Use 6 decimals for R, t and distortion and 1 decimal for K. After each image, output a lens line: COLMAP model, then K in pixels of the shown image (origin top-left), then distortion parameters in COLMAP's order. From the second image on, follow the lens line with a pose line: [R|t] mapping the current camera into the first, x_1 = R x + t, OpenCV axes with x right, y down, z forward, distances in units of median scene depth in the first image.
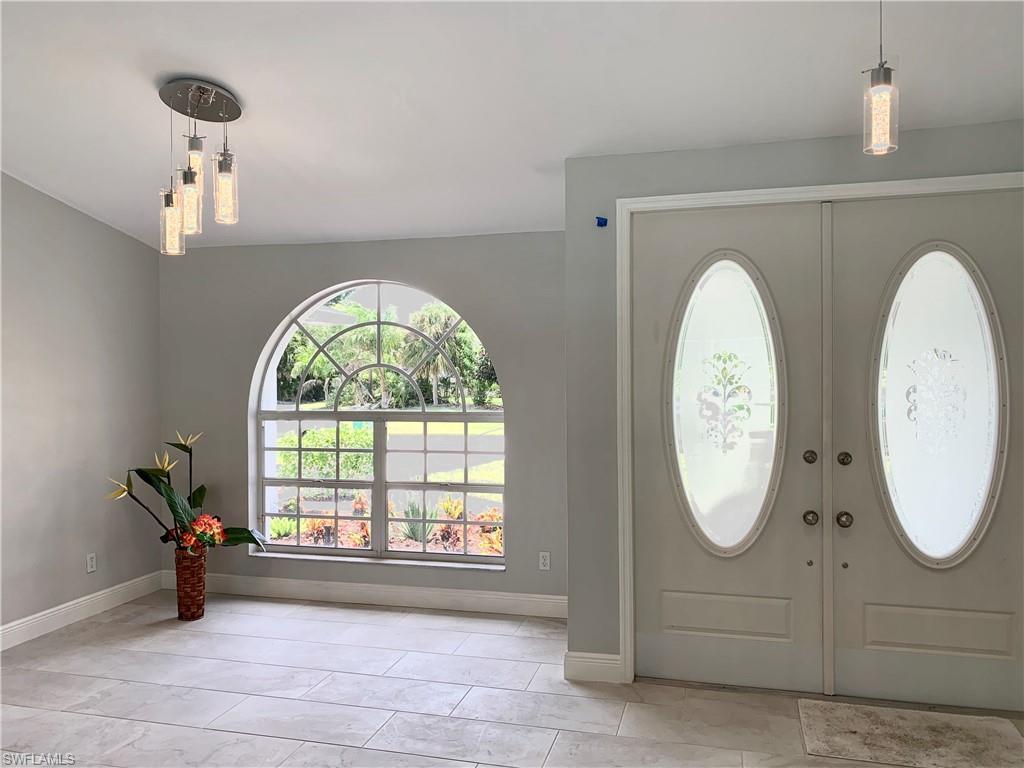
lens RADIAL K [[793.6, 0, 503.2], [0, 793.6, 374.7], [0, 0, 1]] dist [0.005784, -0.006342]
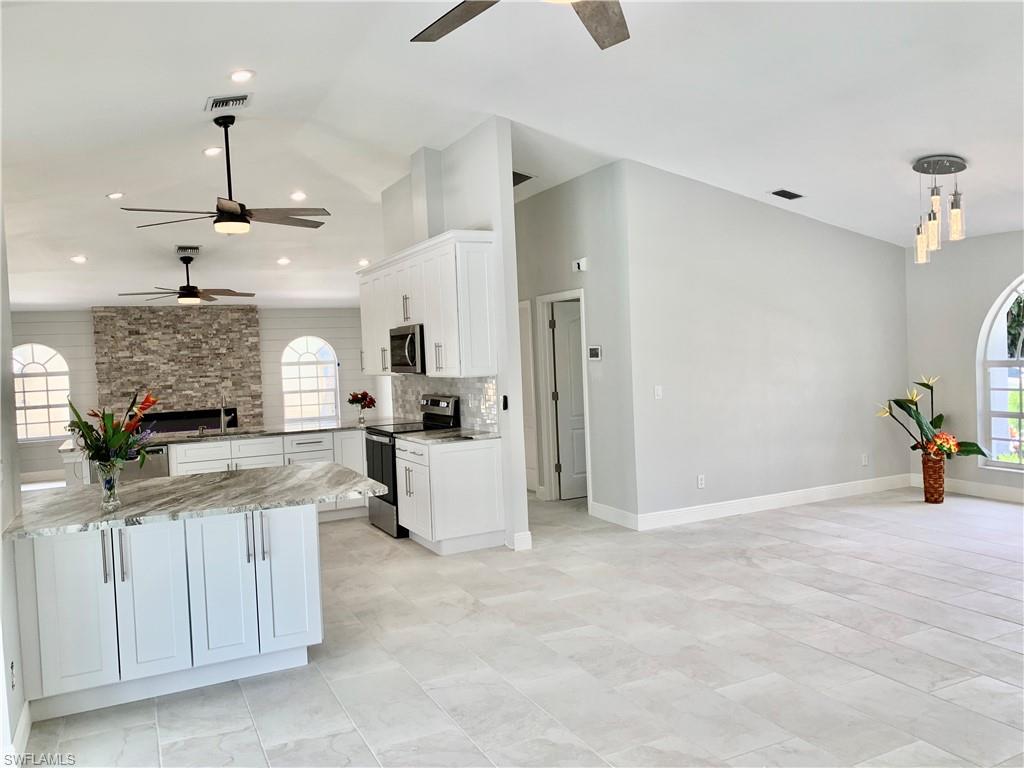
lens RADIAL K [[785.3, 0, 508.1], [0, 785.3, 383.4], [0, 0, 1]] dist [0.040336, -0.066850]
pose [[0.657010, 0.007909, -0.753841, 0.184222], [0.038109, 0.998318, 0.043688, -0.003776], [0.752918, -0.057431, 0.655603, -0.526443]]
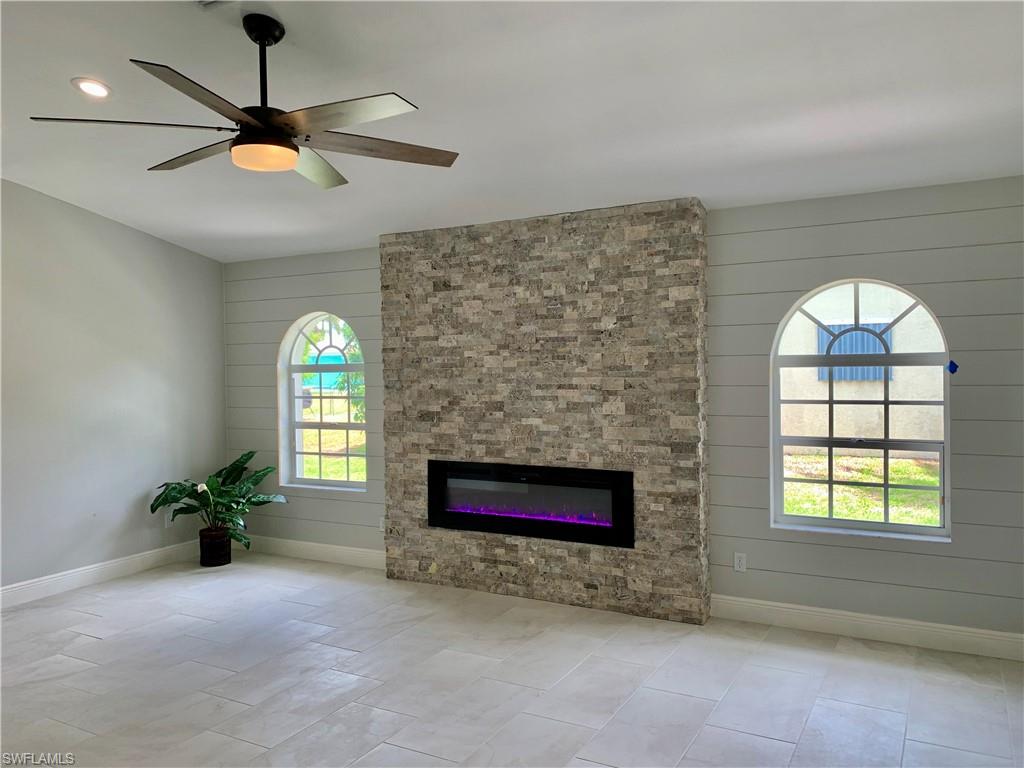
lens RADIAL K [[781.0, 0, 515.6], [0, 781.0, 379.4], [0, 0, 1]] dist [0.097680, -0.208428]
pose [[-0.248228, 0.022409, -0.968442, -1.327035], [0.014464, 0.999707, 0.019425, 0.016807], [0.968594, -0.009186, -0.248479, 0.578212]]
